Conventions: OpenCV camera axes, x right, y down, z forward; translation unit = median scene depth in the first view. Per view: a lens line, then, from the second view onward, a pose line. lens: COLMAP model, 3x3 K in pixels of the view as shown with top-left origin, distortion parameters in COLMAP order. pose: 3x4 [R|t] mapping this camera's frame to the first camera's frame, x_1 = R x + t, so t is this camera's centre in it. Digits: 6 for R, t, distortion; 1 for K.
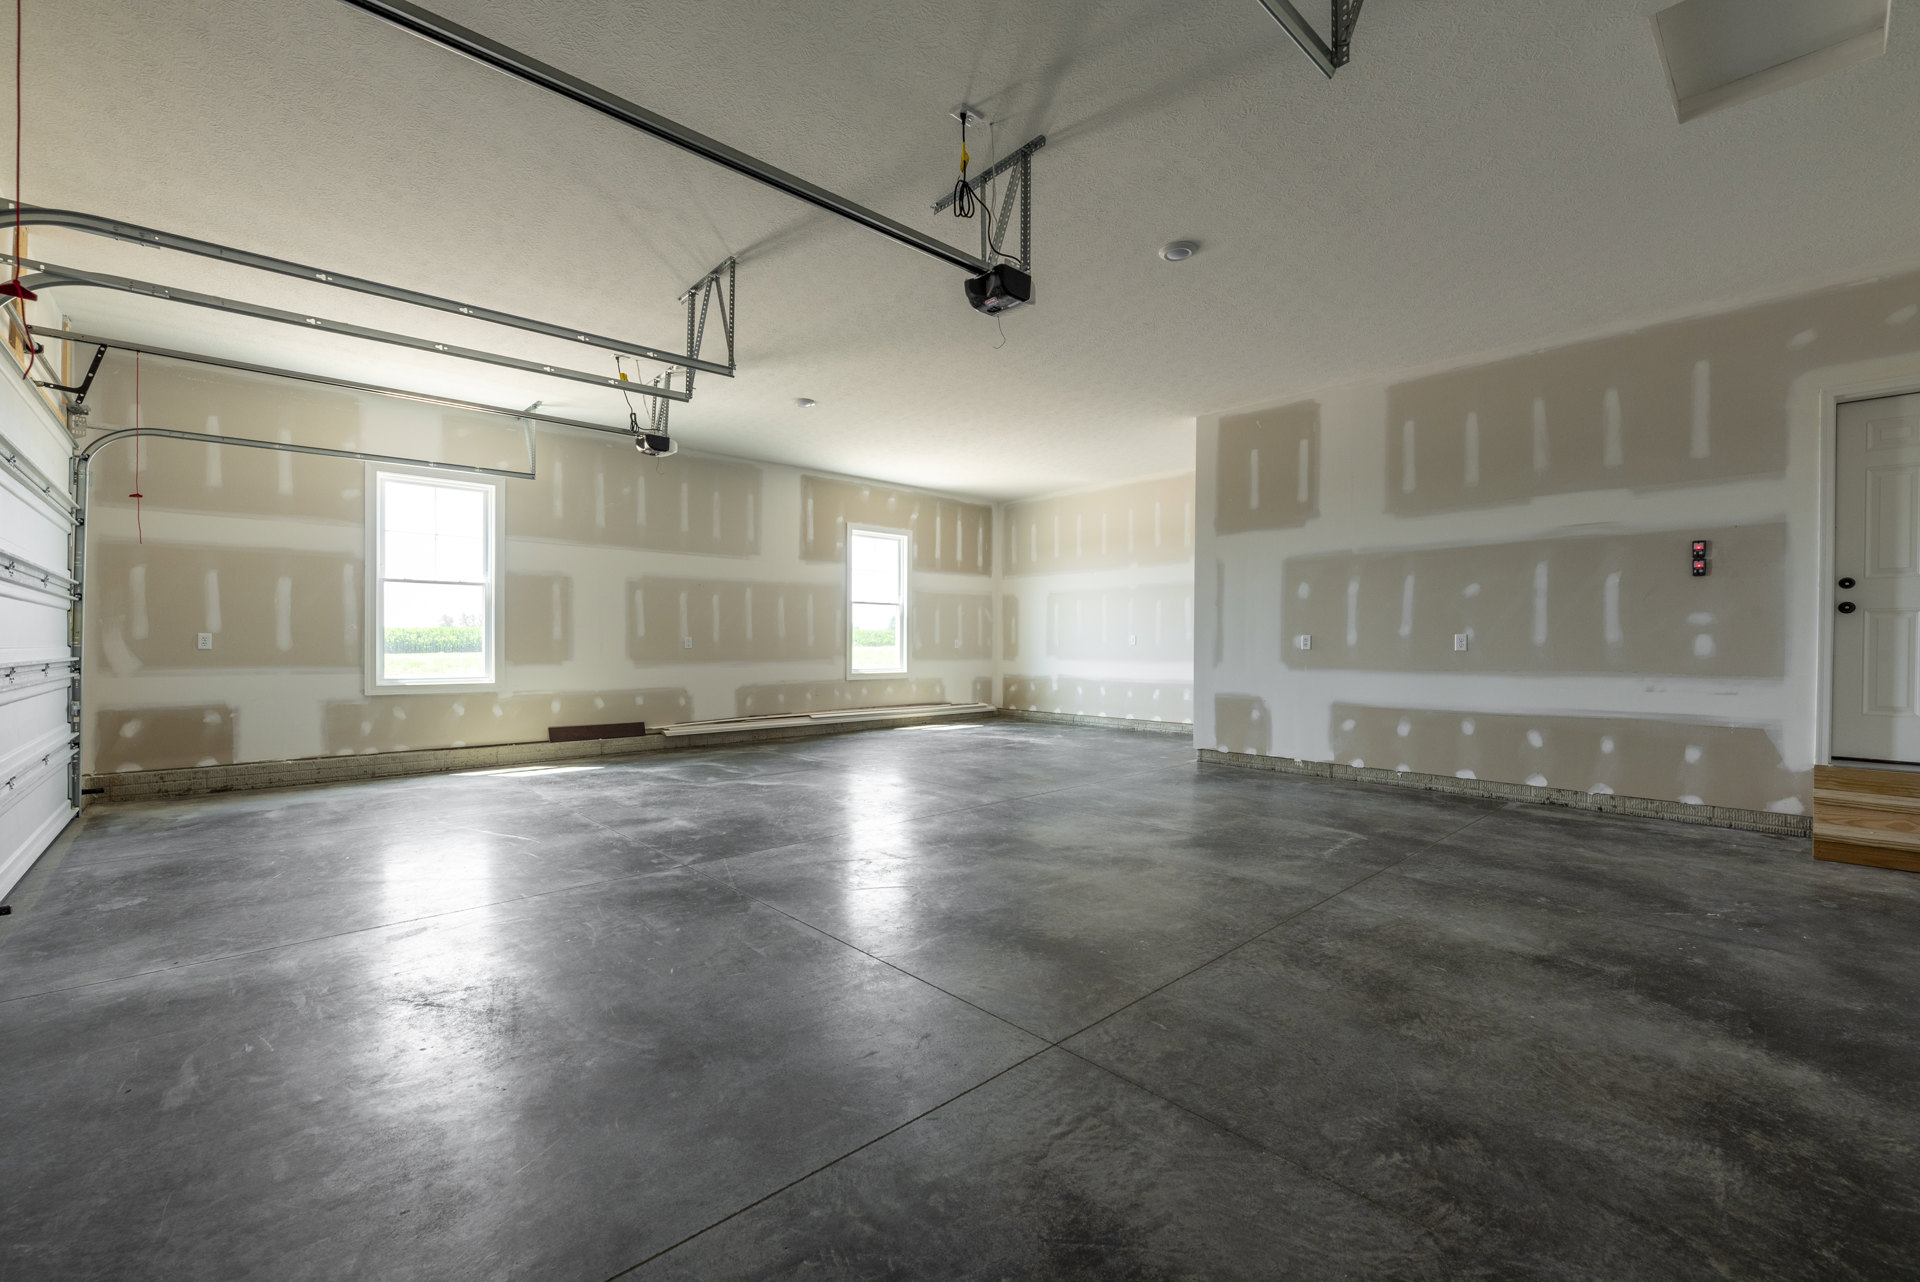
lens RADIAL K [[797.2, 0, 954.3], [0, 797.2, 645.2], [0, 0, 1]] dist [0.000621, -0.000074]
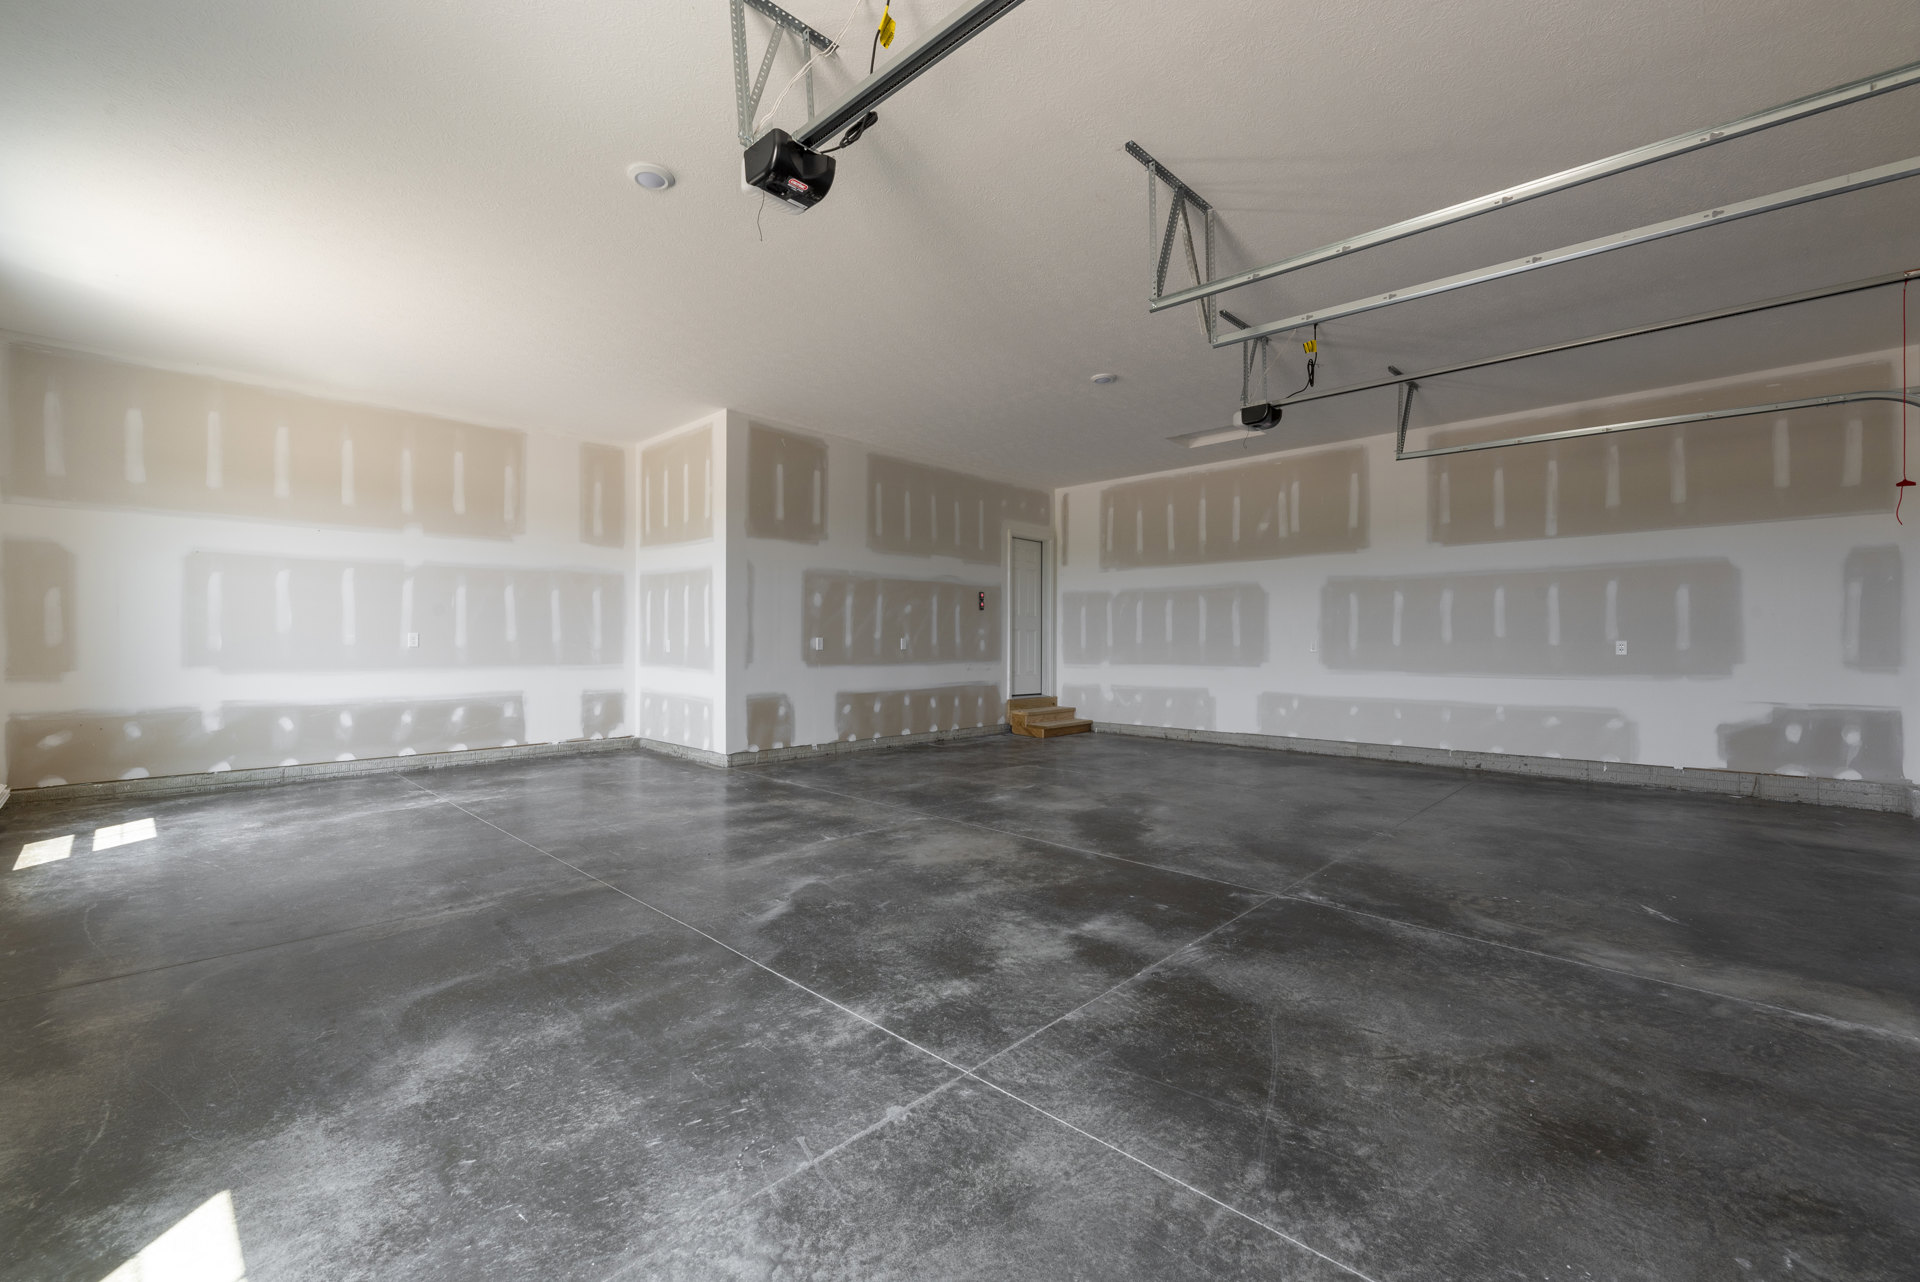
lens RADIAL K [[797.2, 0, 954.3], [0, 797.2, 645.2], [0, 0, 1]] dist [0.000621, -0.000074]
pose [[-0.067401, -0.004560, 0.997716, -0.774182], [0.000740, 0.999989, 0.004620, -0.007103], [-0.997726, 0.001050, -0.067396, 0.912085]]
